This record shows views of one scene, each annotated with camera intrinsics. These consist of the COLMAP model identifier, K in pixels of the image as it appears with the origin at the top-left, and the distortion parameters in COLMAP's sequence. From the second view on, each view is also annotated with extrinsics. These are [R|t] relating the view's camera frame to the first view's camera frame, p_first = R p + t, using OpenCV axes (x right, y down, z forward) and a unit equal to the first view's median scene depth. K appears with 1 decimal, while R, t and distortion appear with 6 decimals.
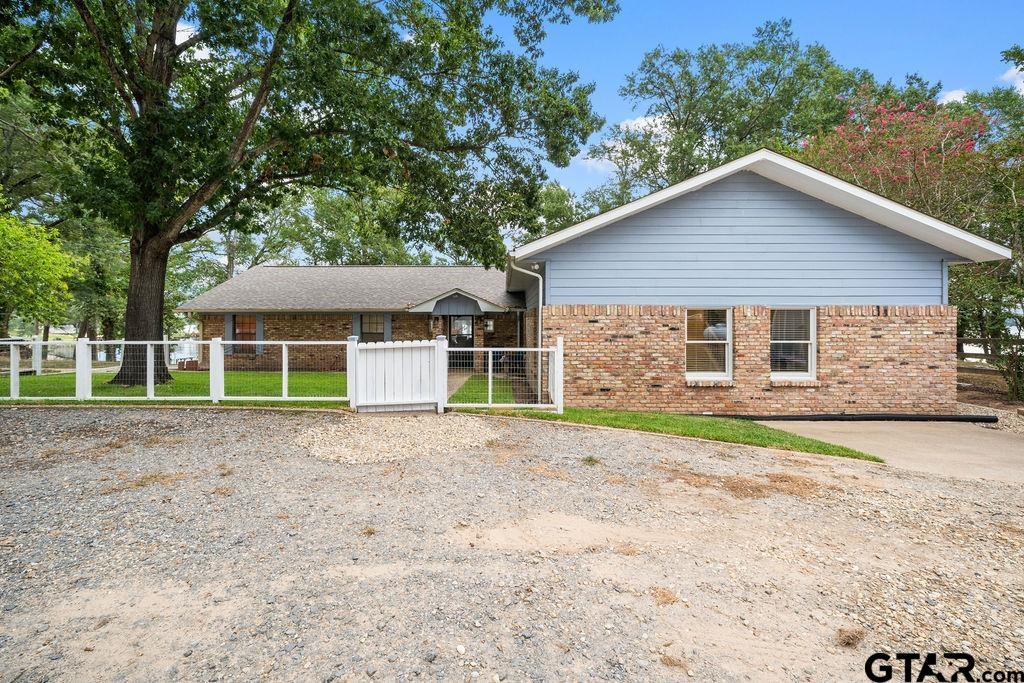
lens RADIAL K [[411.9, 0, 508.1], [0, 411.9, 323.7], [0, 0, 1]] dist [0.010005, -0.000096]
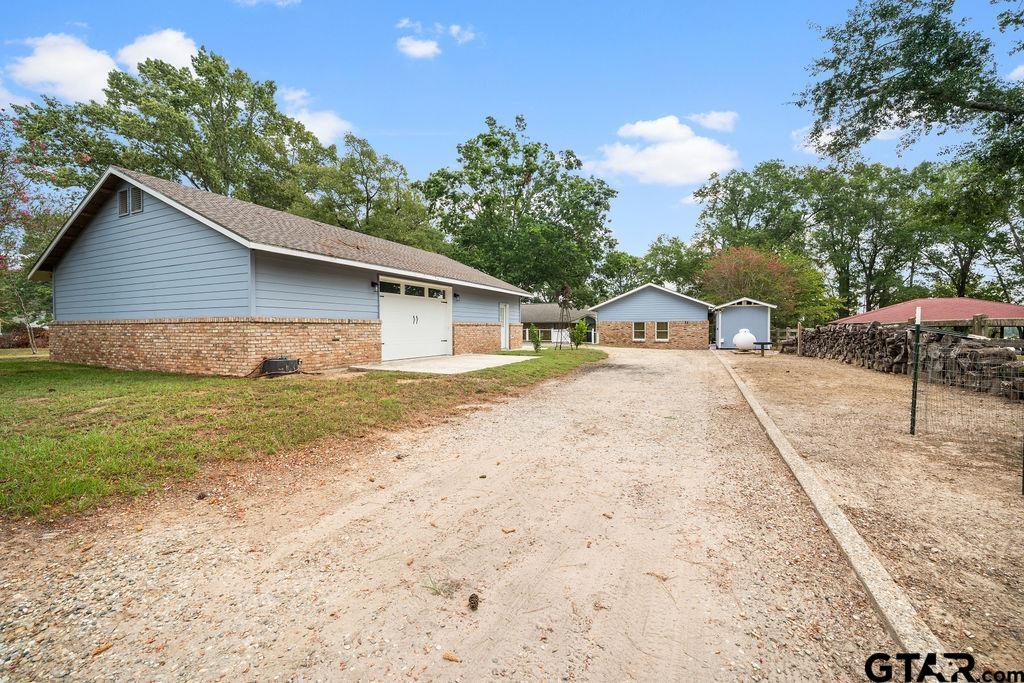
lens RADIAL K [[411.9, 0, 508.1], [0, 411.9, 323.7], [0, 0, 1]] dist [0.010005, -0.000096]
pose [[0.896264, -0.005524, -0.443487, 1.104960], [0.002784, 0.999973, -0.006828, 0.002448], [0.443513, 0.004885, 0.896255, -3.022677]]
